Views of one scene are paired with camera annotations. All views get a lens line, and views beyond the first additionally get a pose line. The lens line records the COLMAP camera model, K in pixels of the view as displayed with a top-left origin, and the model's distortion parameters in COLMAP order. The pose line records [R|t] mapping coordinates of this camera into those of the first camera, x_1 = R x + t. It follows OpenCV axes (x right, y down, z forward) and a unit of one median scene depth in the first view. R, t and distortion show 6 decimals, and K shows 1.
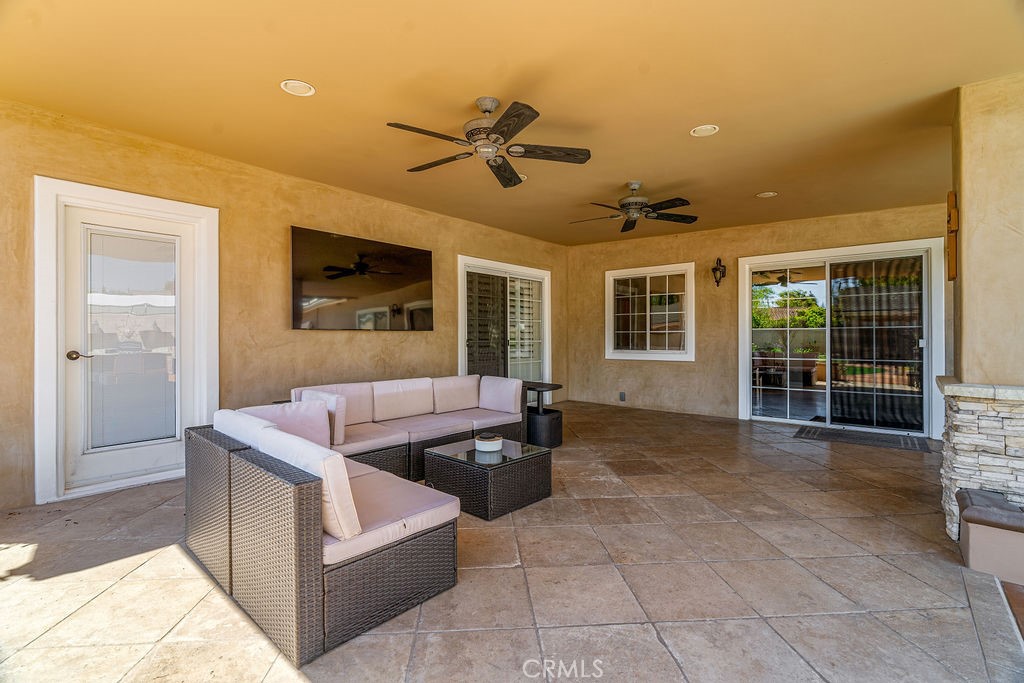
lens RADIAL K [[466.4, 0, 507.6], [0, 466.4, 337.5], [0, 0, 1]] dist [-0.005936, 0.000817]
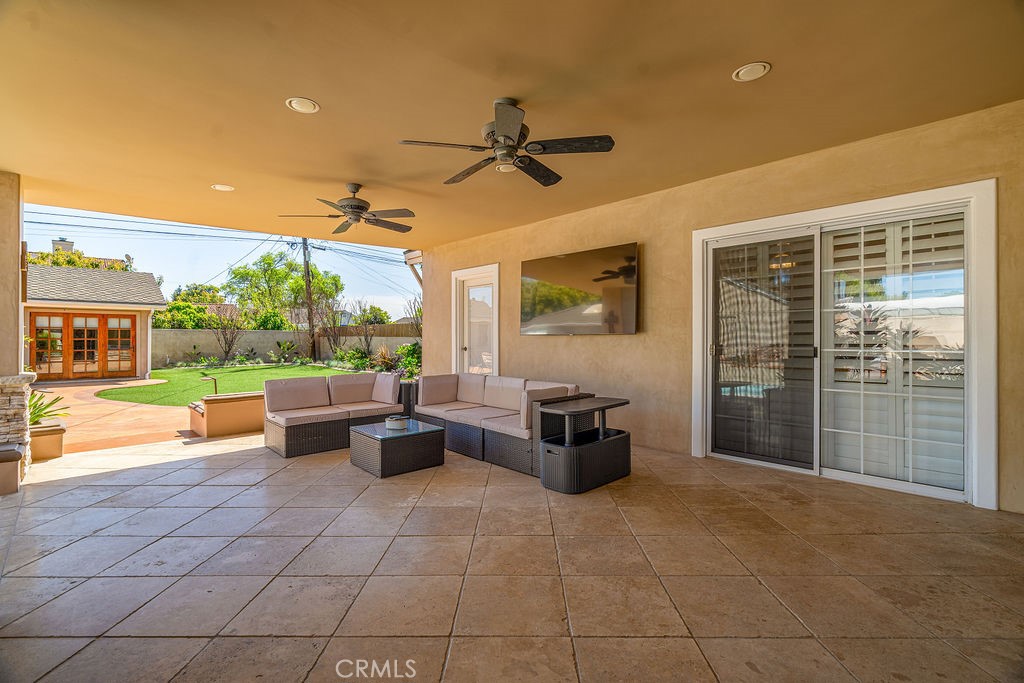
lens RADIAL K [[466.4, 0, 512.0], [0, 466.4, 341.5], [0, 0, 1]] dist [-0.001538, 0.000140]
pose [[-0.087673, 0.007976, -0.996117, 0.729840], [0.001700, 0.999968, 0.007857, -0.008015], [0.996148, -0.001005, -0.087684, 0.853679]]
